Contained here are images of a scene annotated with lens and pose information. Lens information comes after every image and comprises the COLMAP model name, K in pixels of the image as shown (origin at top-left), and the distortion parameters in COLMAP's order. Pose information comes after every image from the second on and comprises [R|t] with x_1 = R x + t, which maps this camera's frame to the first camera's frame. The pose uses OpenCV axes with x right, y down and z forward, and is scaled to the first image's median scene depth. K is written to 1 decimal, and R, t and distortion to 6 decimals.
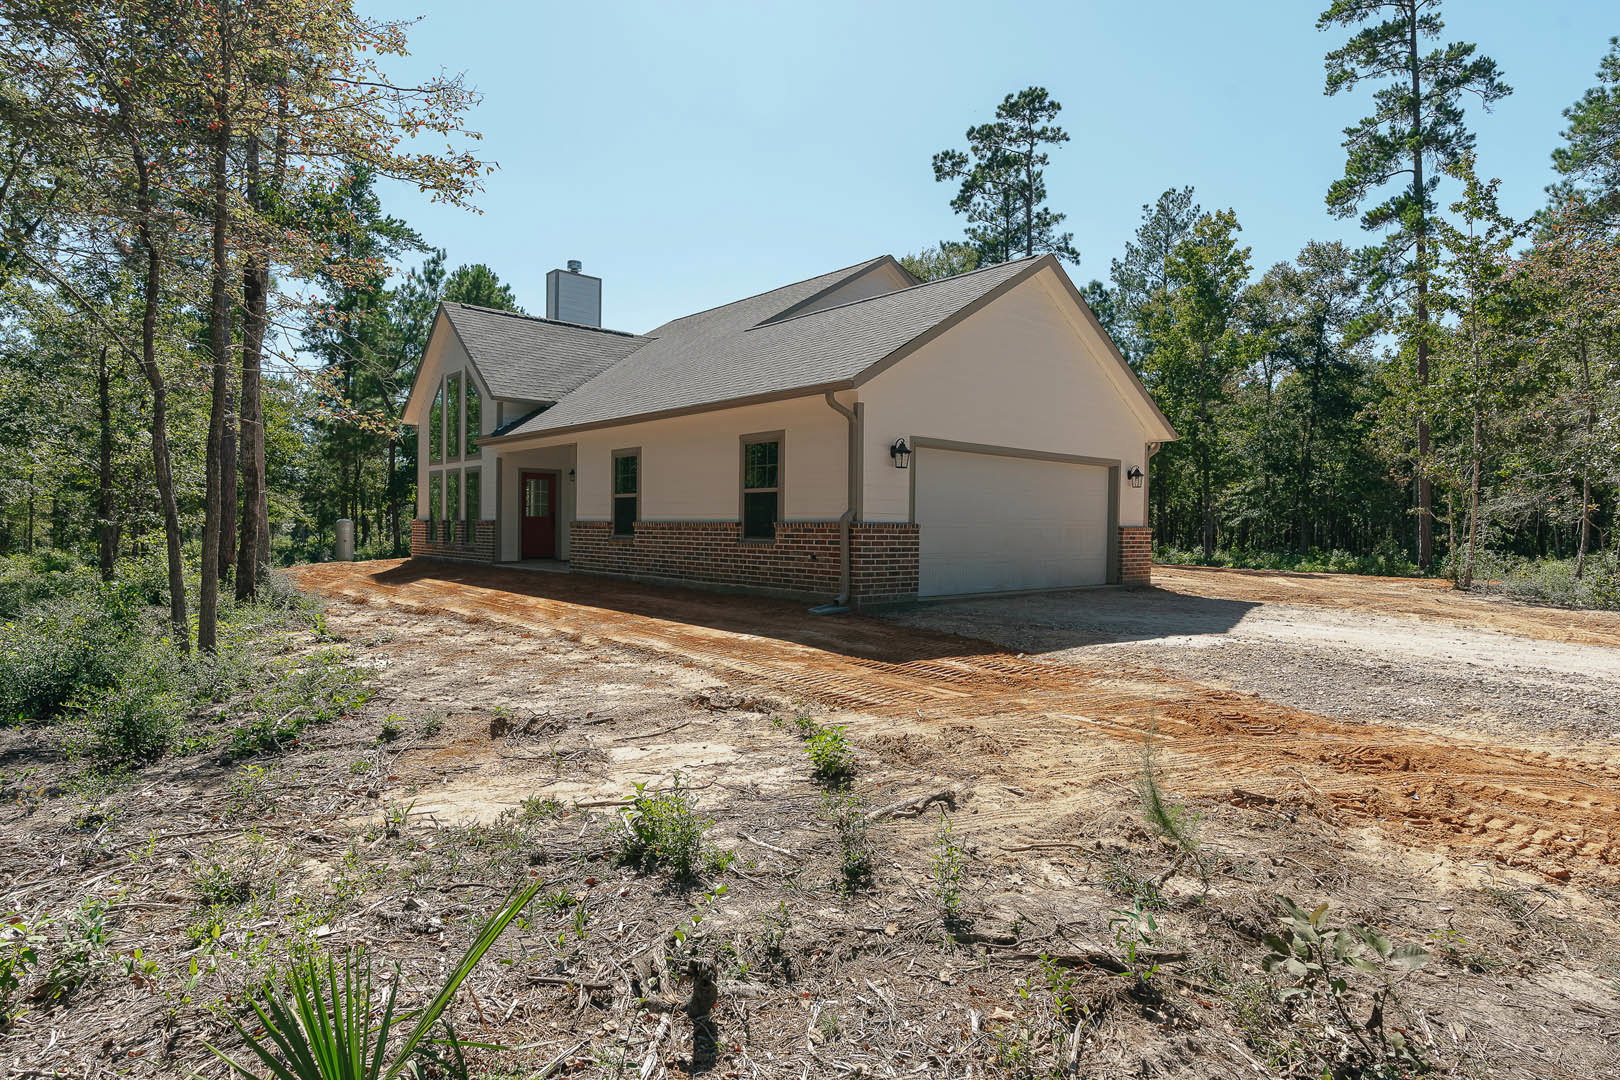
lens RADIAL K [[871.0, 0, 804.9], [0, 871.0, 532.4], [0, 0, 1]] dist [0.001058, 0.004023]
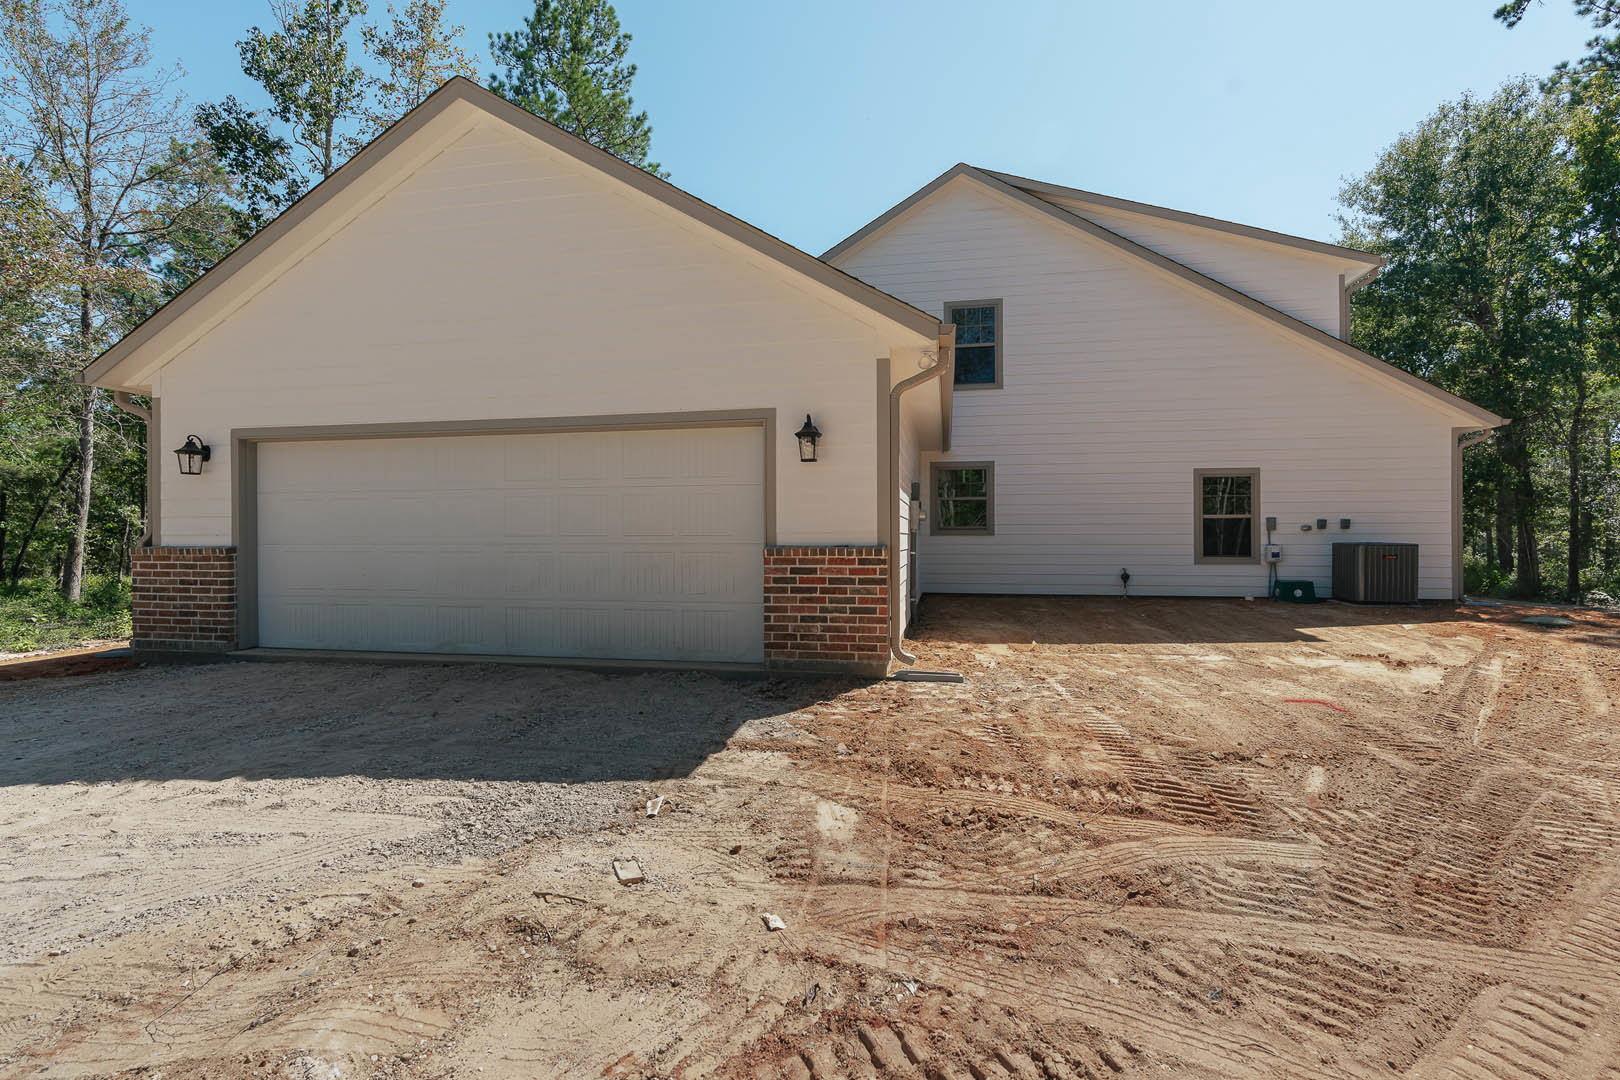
lens RADIAL K [[745.2, 0, 810.0], [0, 745.2, 540.0], [0, 0, 1]] dist [-0.017186, -0.000065]
pose [[0.618972, -0.013775, -0.785292, 0.355441], [0.004207, 0.999890, -0.014224, -0.002172], [0.785402, 0.005501, 0.618962, 0.386650]]
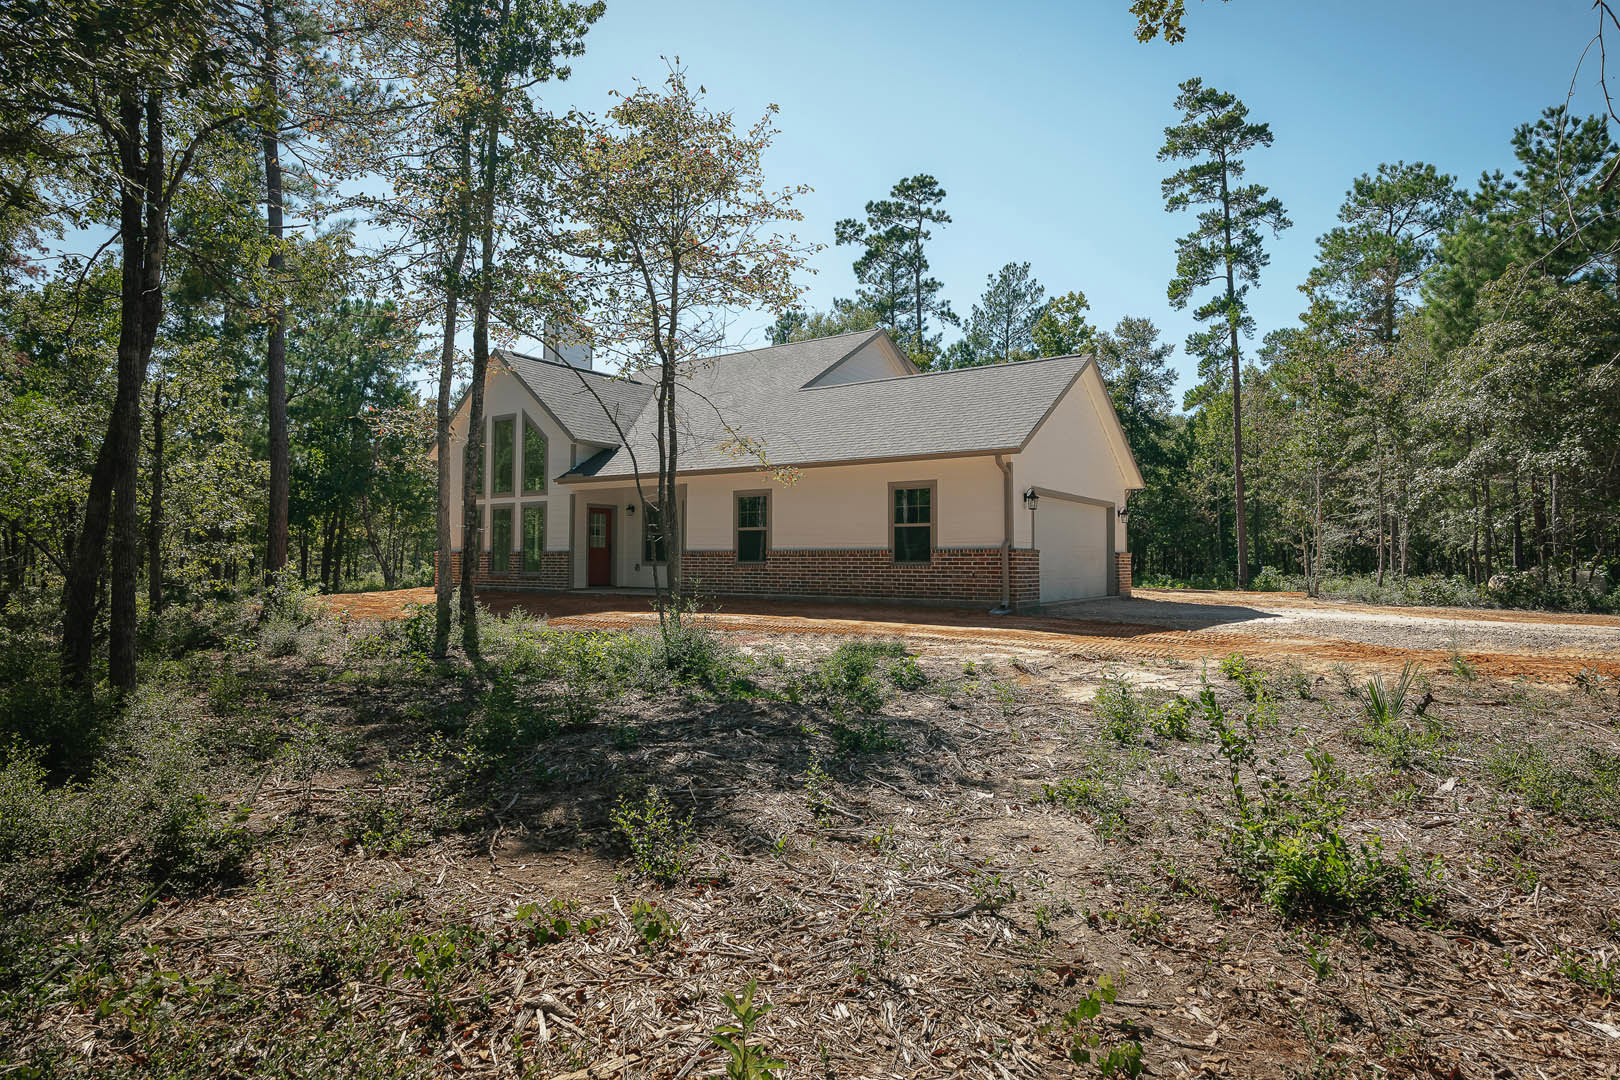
lens RADIAL K [[875.5, 0, 810.0], [0, 875.5, 540.0], [0, 0, 1]] dist [-0.002677, -0.000424]
pose [[0.971166, -0.003484, 0.238378, -0.213249], [0.009789, 0.999633, -0.025268, 0.002352], [-0.238202, 0.026873, 0.970844, -0.101823]]
